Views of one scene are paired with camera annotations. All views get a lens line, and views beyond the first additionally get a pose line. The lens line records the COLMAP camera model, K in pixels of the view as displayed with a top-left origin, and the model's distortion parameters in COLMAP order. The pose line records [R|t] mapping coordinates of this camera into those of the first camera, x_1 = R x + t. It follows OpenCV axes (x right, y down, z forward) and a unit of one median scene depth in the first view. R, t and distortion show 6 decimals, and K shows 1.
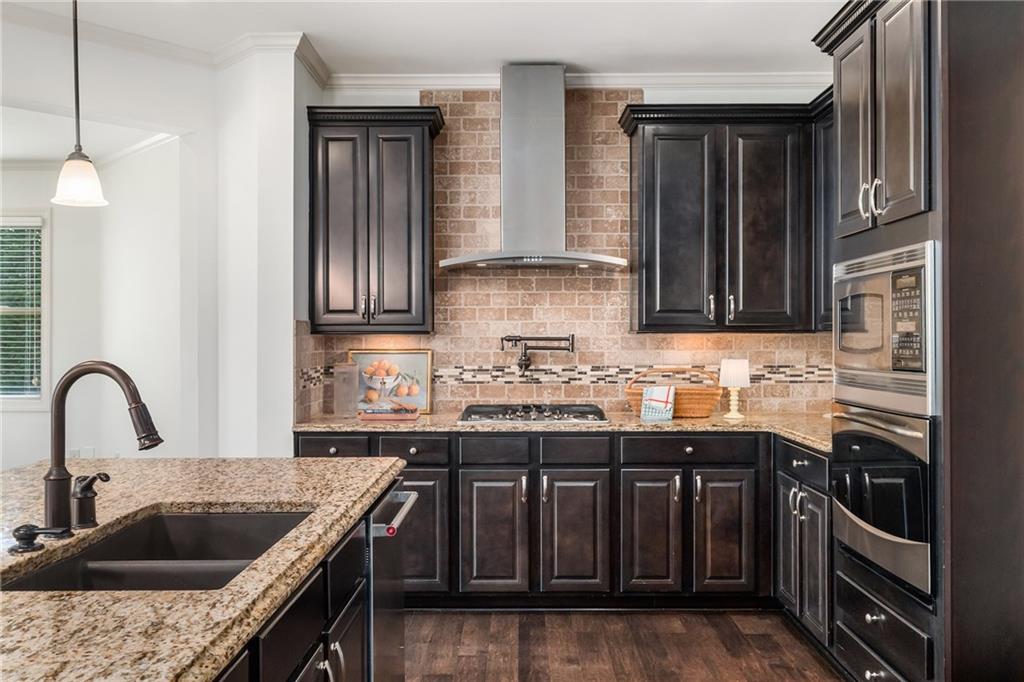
lens RADIAL K [[850.5, 0, 508.0], [0, 850.5, 346.9], [0, 0, 1]] dist [-0.006102, -0.010429]
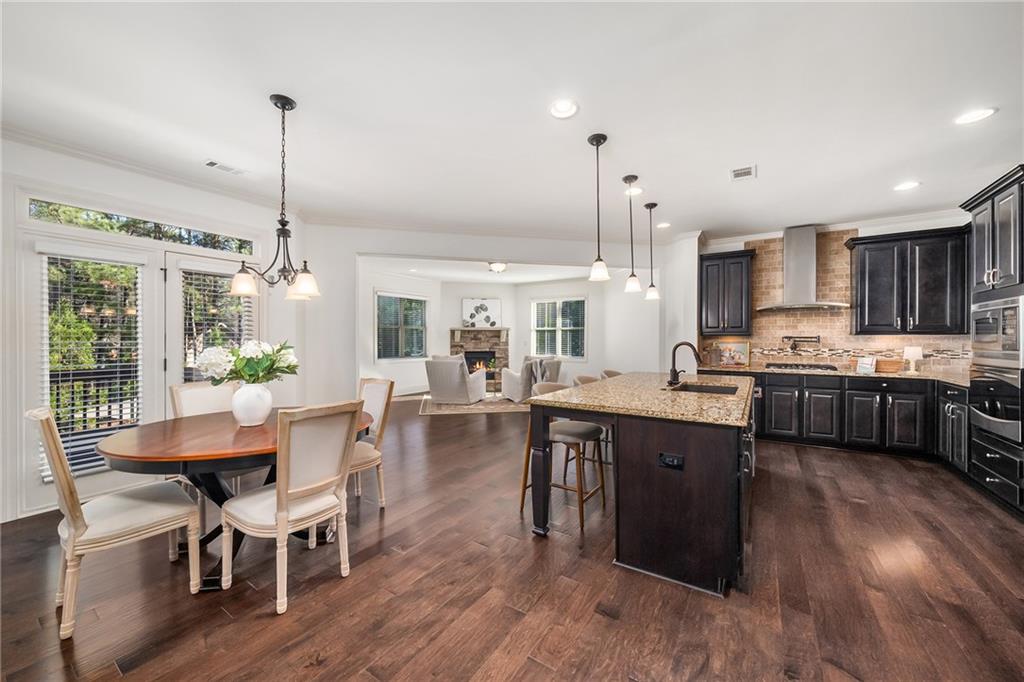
lens RADIAL K [[373.7, 0, 519.5], [0, 373.7, 341.5], [0, 0, 1]] dist [-0.002878, -0.000093]
pose [[0.844902, 0.005754, -0.534890, -0.080680], [-0.006677, 0.999978, 0.000211, 0.007872], [0.534879, 0.003393, 0.844922, -0.369742]]
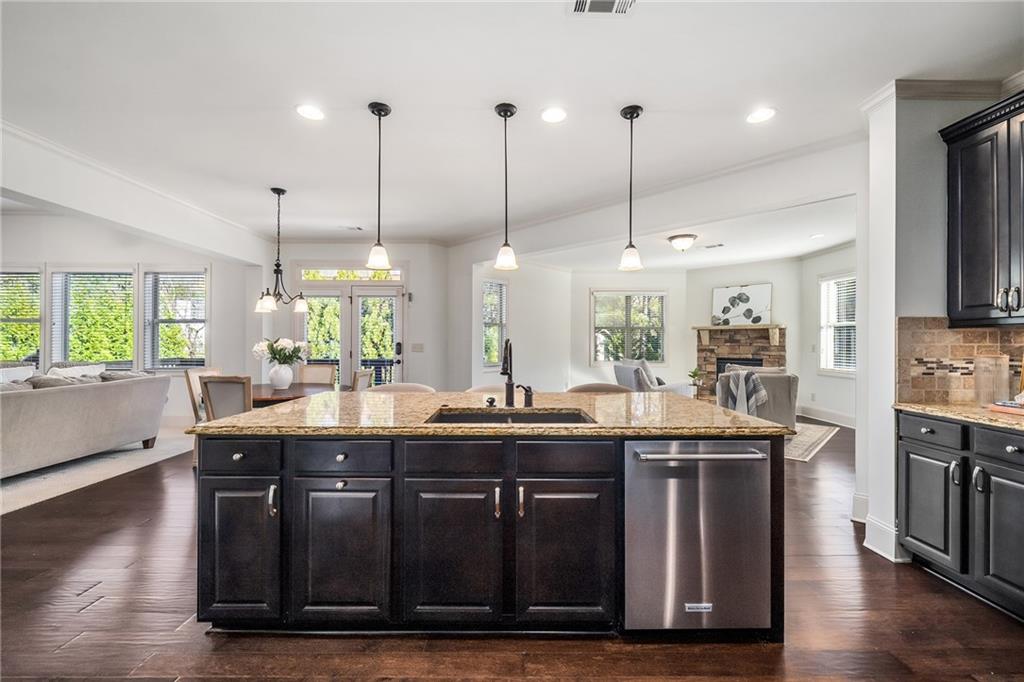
lens RADIAL K [[415.4, 0, 516.0], [0, 415.4, 341.5], [0, 0, 1]] dist [0.001407, 0.000124]
pose [[0.023241, -0.000445, -0.999730, 0.332922], [-0.014199, 0.999899, -0.000775, 0.011616], [0.999629, 0.014213, 0.023232, 0.440015]]
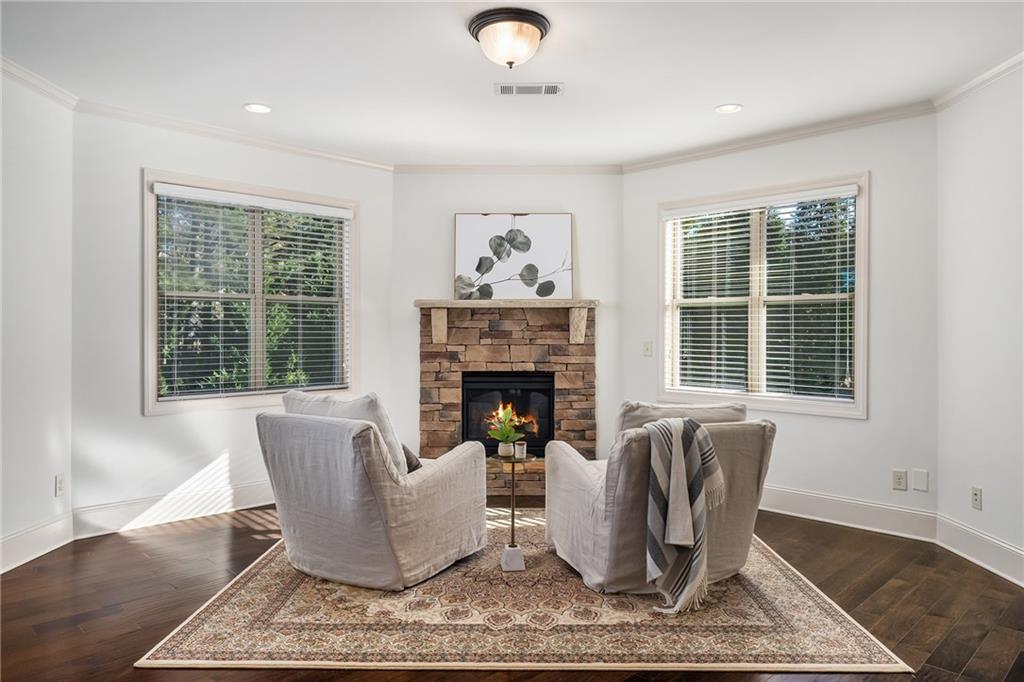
lens RADIAL K [[689.5, 0, 518.9], [0, 689.5, 338.3], [0, 0, 1]] dist [-0.004305, -0.001055]
pose [[0.714262, 0.008614, -0.699825, -0.531956], [-0.009017, 0.999955, 0.003106, -0.002840], [0.699820, 0.004091, 0.714307, 0.487392]]
